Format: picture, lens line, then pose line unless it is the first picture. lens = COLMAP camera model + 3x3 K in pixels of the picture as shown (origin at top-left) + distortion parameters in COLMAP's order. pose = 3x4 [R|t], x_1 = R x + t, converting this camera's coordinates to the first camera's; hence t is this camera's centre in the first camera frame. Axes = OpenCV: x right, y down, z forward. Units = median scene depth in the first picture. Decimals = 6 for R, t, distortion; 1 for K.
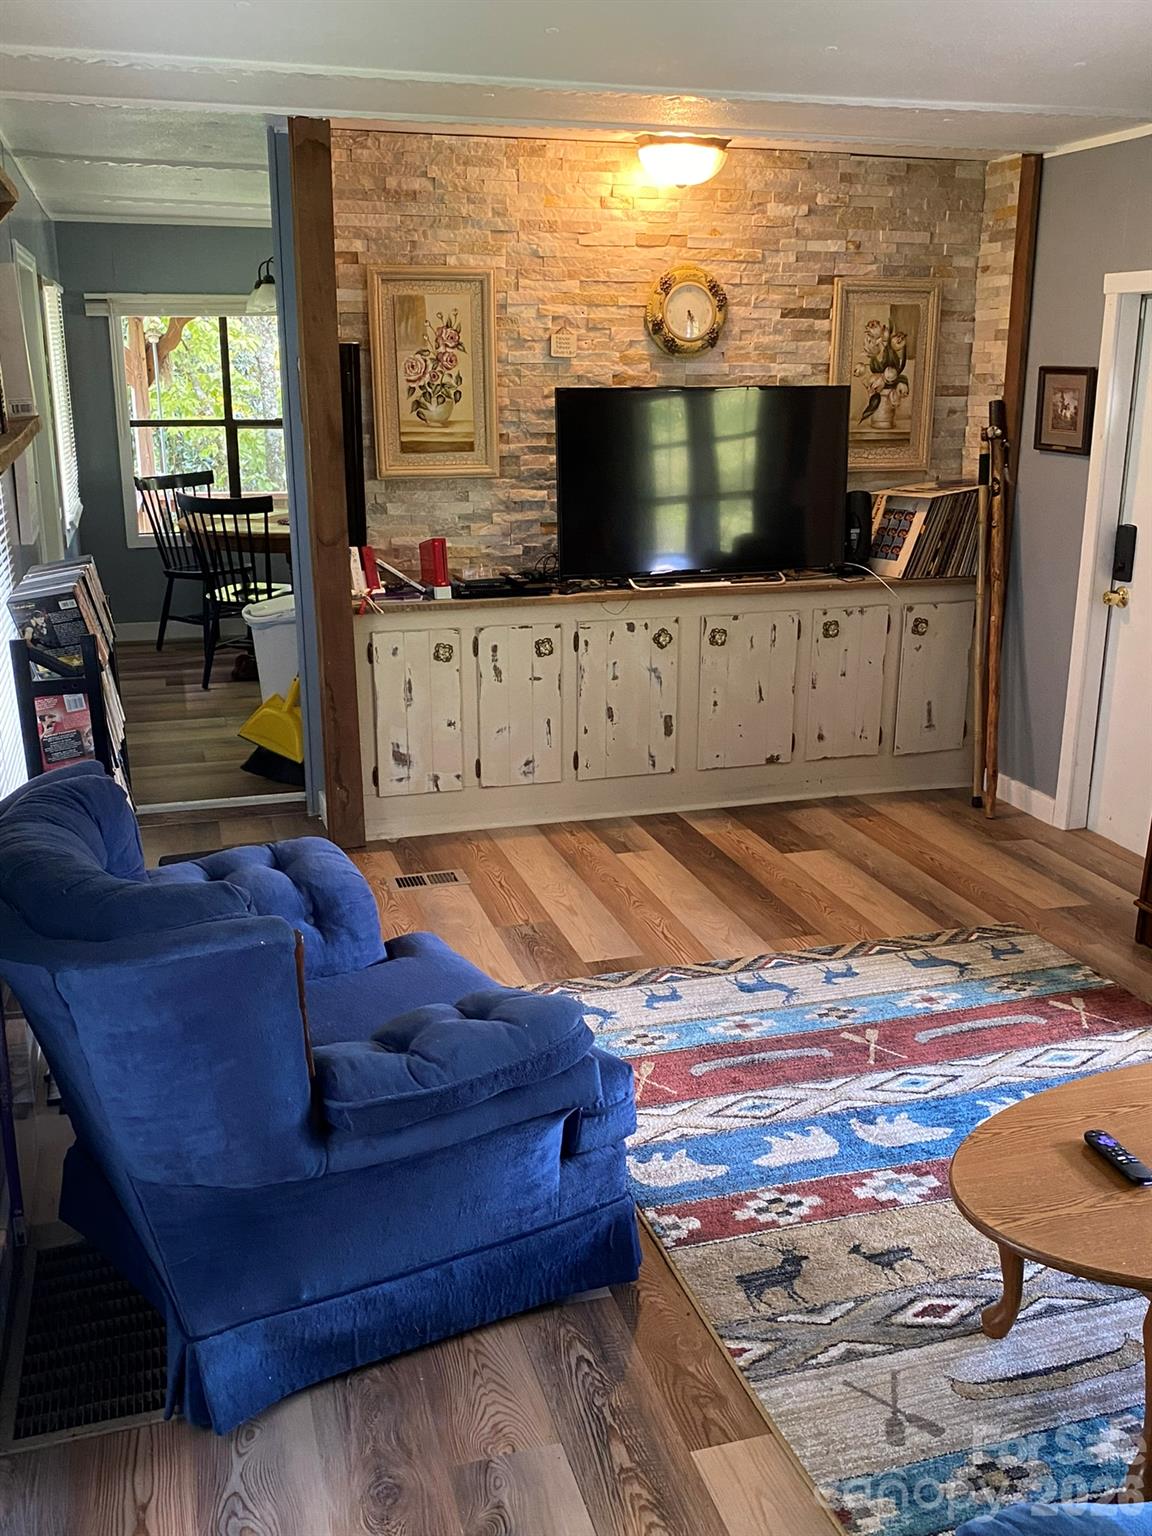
lens RADIAL K [[1402.1, 0, 577.2], [0, 1402.1, 764.4], [0, 0, 1]] dist [0.006043, 0.000000]
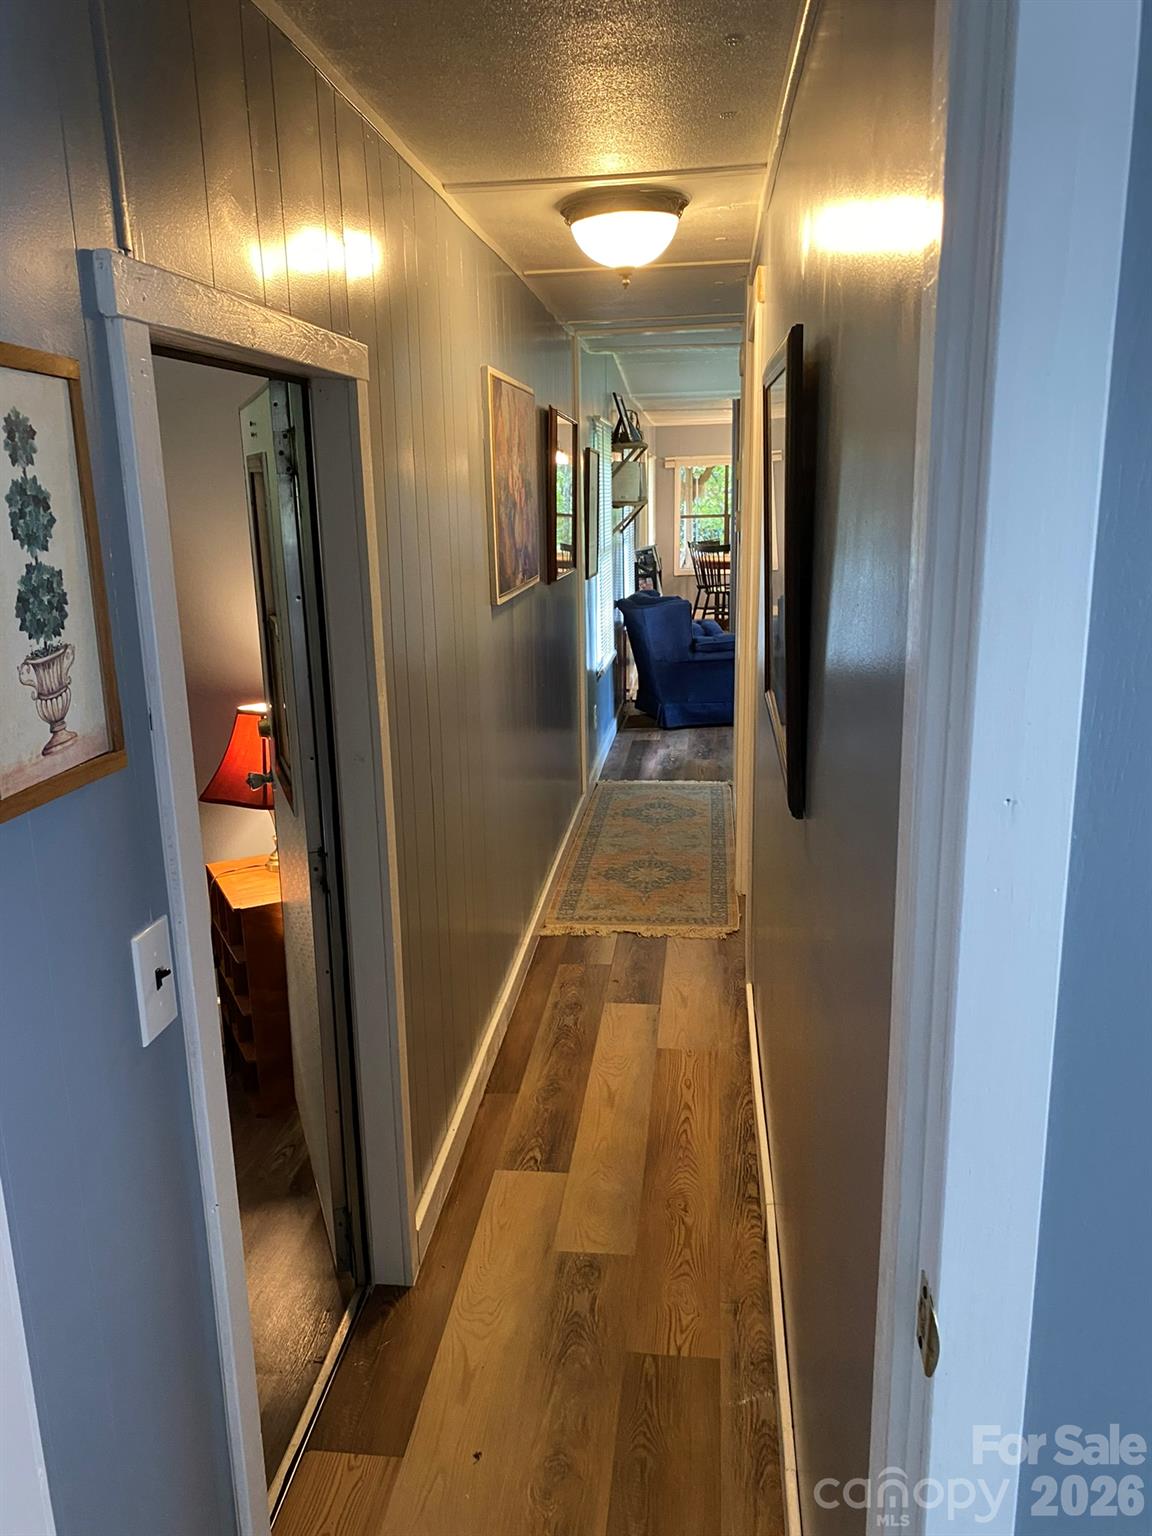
lens RADIAL K [[1175.6, 0, 576.0], [0, 1175.6, 770.5], [0, 0, 1]] dist [0.010599, 0.002316]
pose [[0.919607, 0.067799, -0.386946, 0.699906], [-0.084124, 0.996132, -0.025390, 0.556087], [0.383727, 0.055900, 0.921753, -1.908722]]
